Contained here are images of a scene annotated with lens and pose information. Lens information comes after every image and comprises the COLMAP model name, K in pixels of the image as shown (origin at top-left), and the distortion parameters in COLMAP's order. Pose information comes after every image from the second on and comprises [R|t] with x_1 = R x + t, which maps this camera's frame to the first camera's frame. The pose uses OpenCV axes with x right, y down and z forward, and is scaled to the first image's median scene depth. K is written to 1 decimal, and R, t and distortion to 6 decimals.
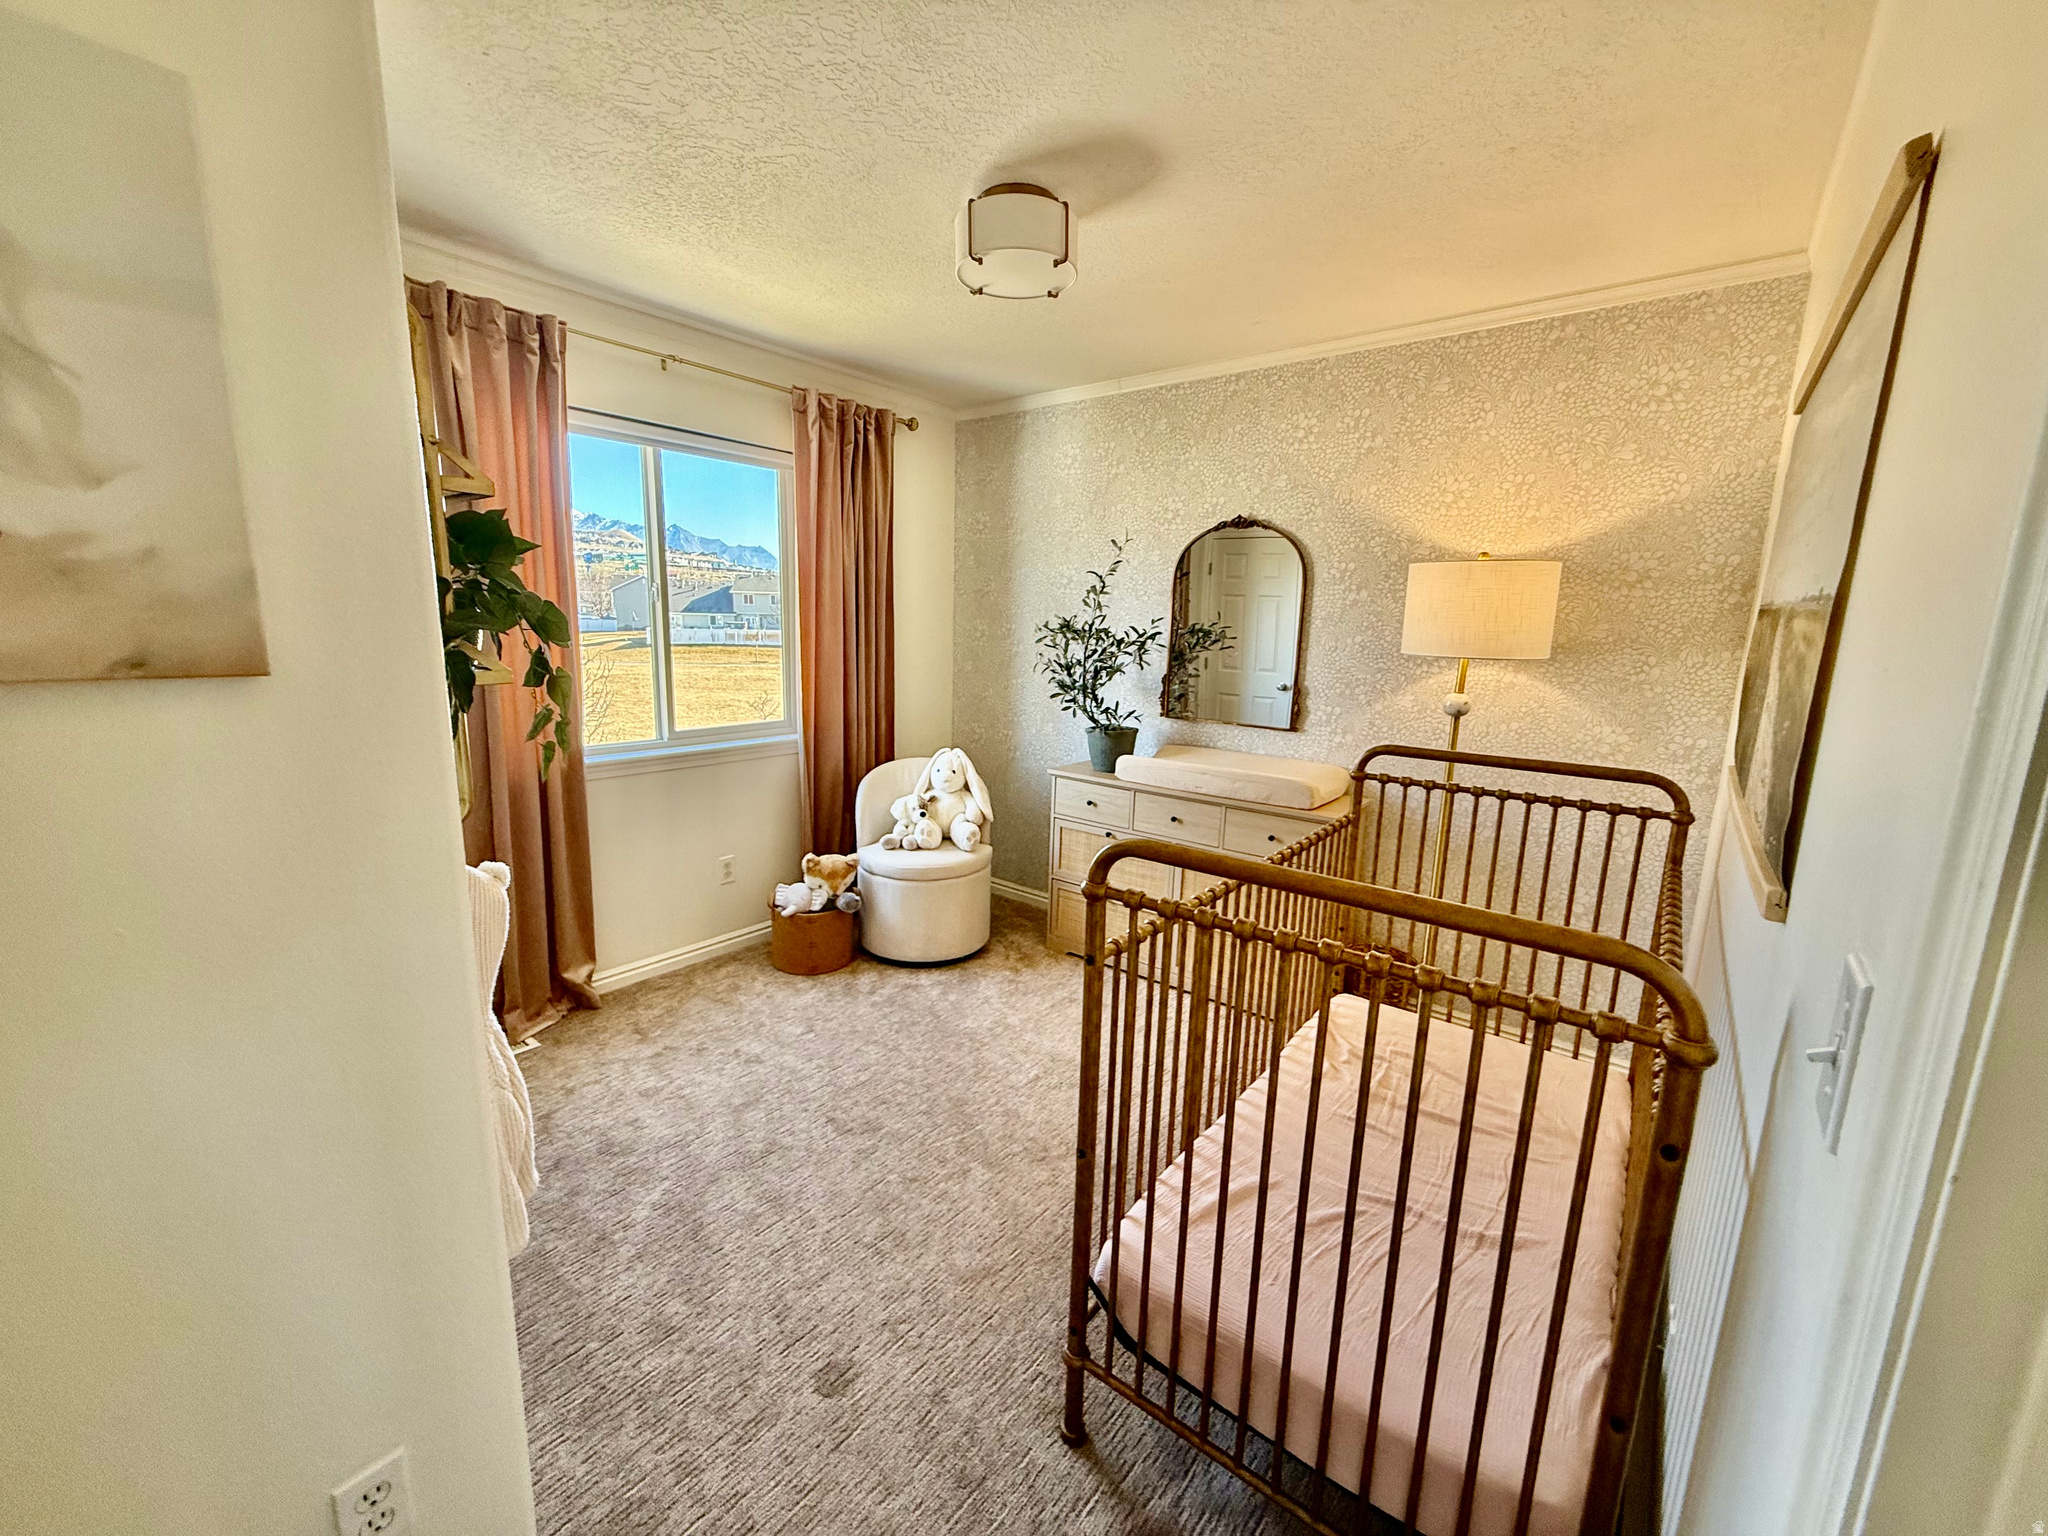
lens RADIAL K [[815.3, 0, 1021.9], [0, 815.3, 764.8], [0, 0, 1]] dist [0.001513, 0.000015]
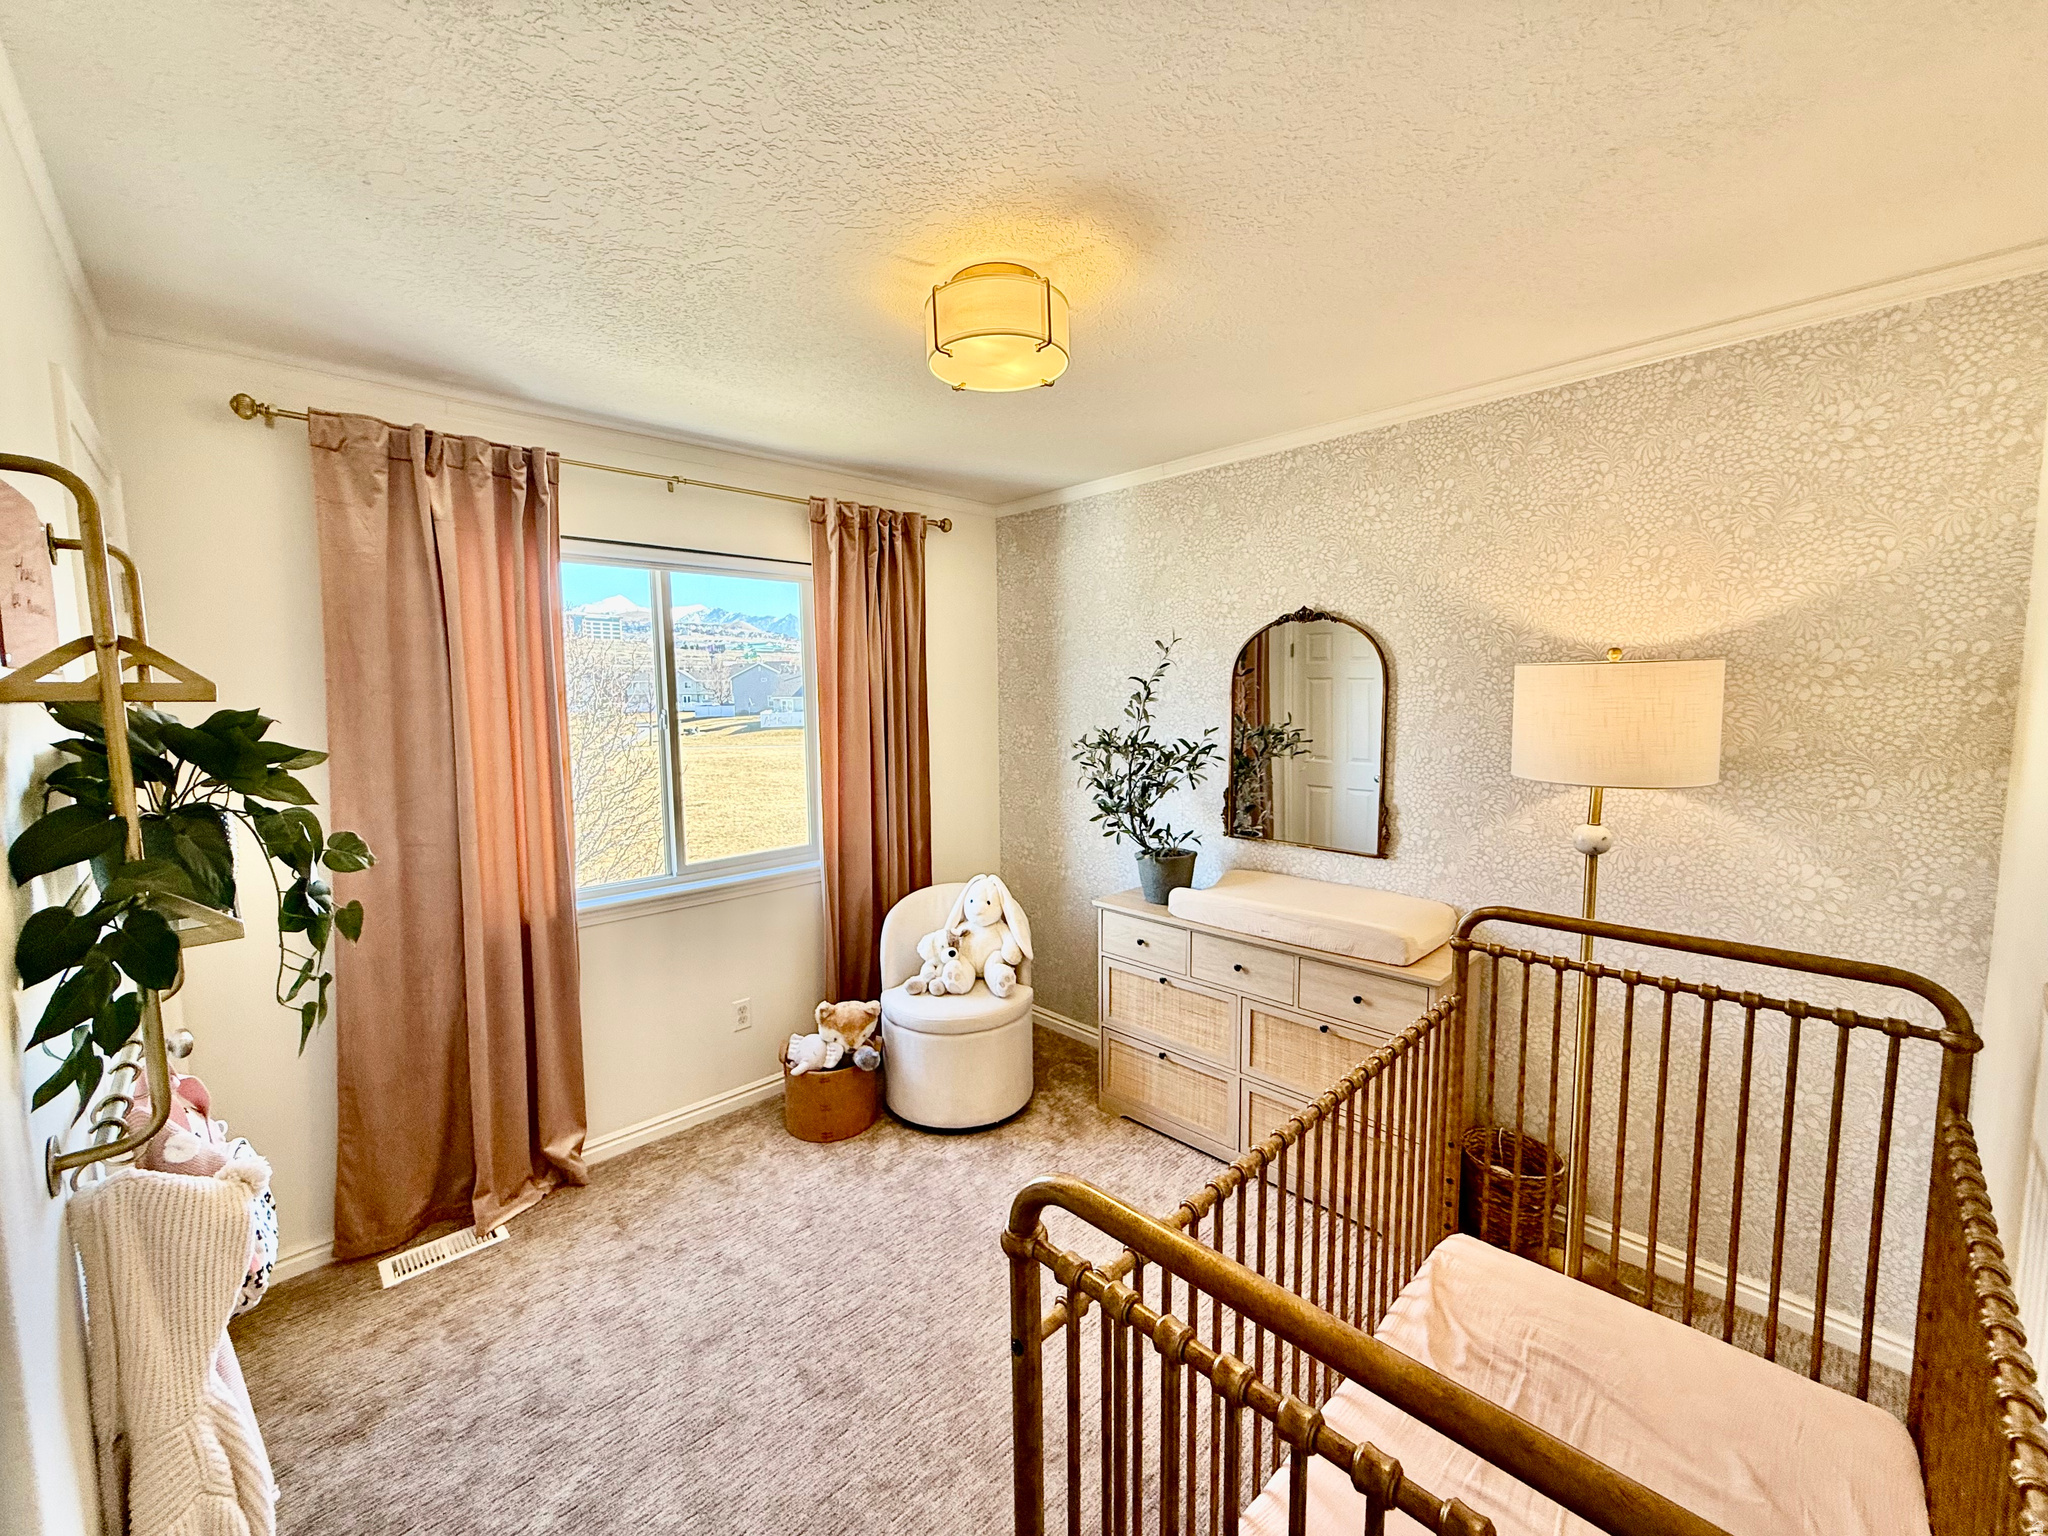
lens RADIAL K [[814.8, 0, 1019.9], [0, 814.8, 766.7], [0, 0, 1]] dist [0.000294, 0.000395]
pose [[0.991894, -0.026319, -0.124315, 0.074010], [0.015708, 0.996208, -0.085569, -0.070968], [0.126096, 0.082923, 0.988546, 0.127701]]
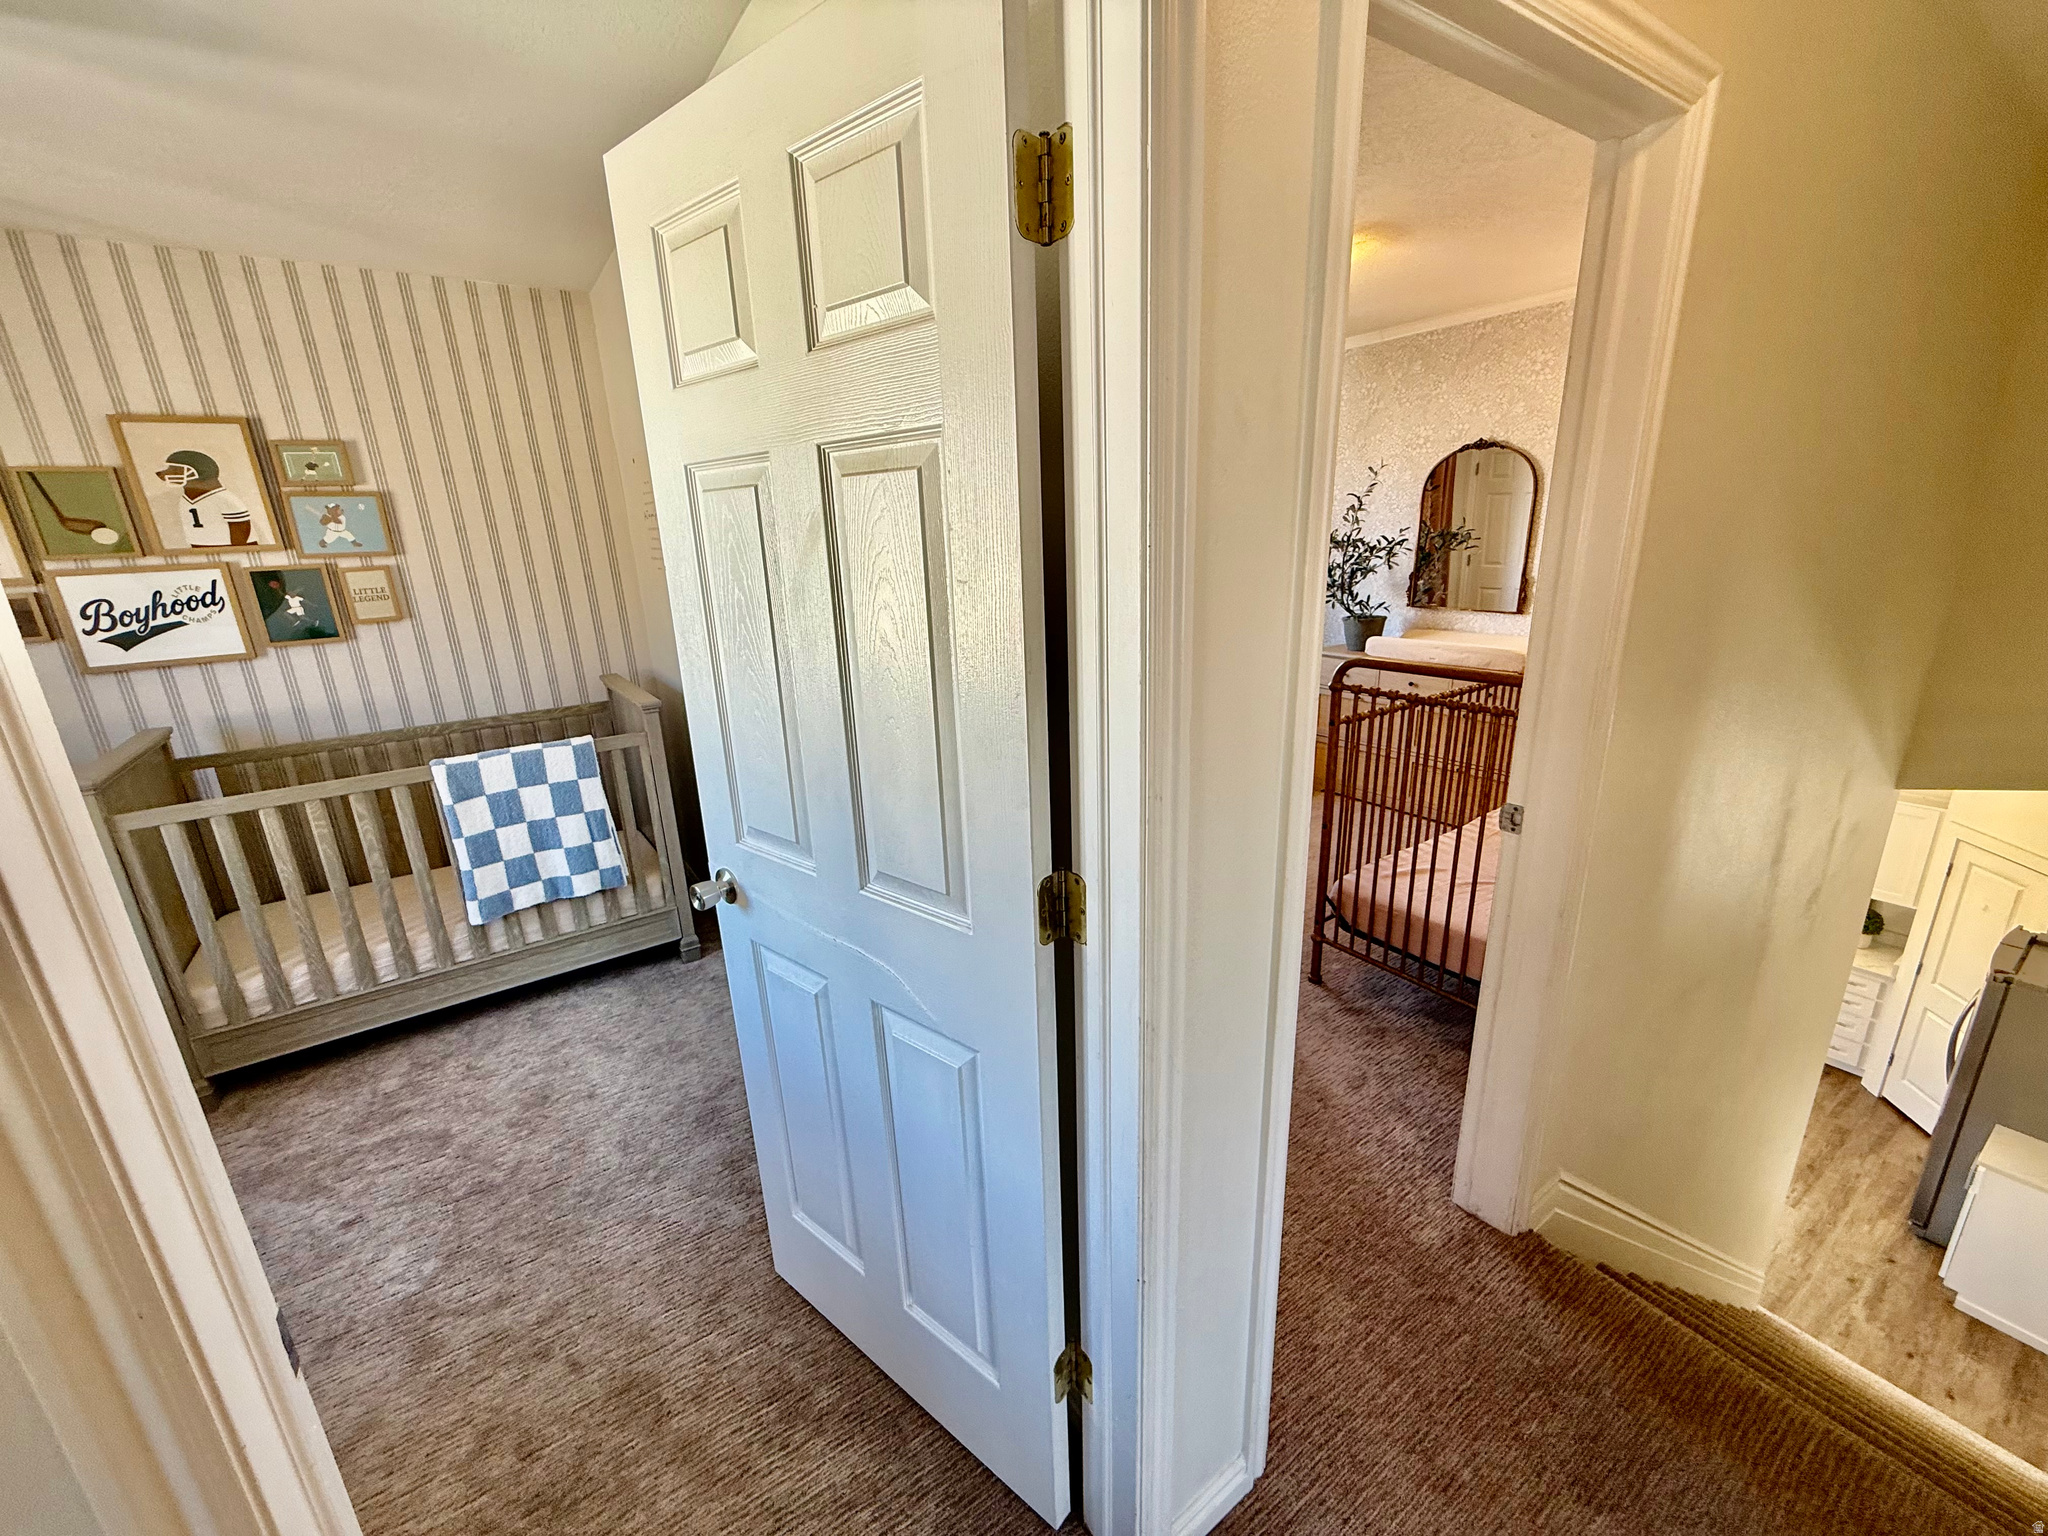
lens RADIAL K [[814.8, 0, 1019.9], [0, 814.8, 766.7], [0, 0, 1]] dist [0.000294, 0.000395]
pose [[0.953044, 0.025300, -0.301773, -0.015383], [0.008187, 0.993987, 0.109189, 0.050693], [0.302721, -0.106533, 0.947106, -0.454995]]
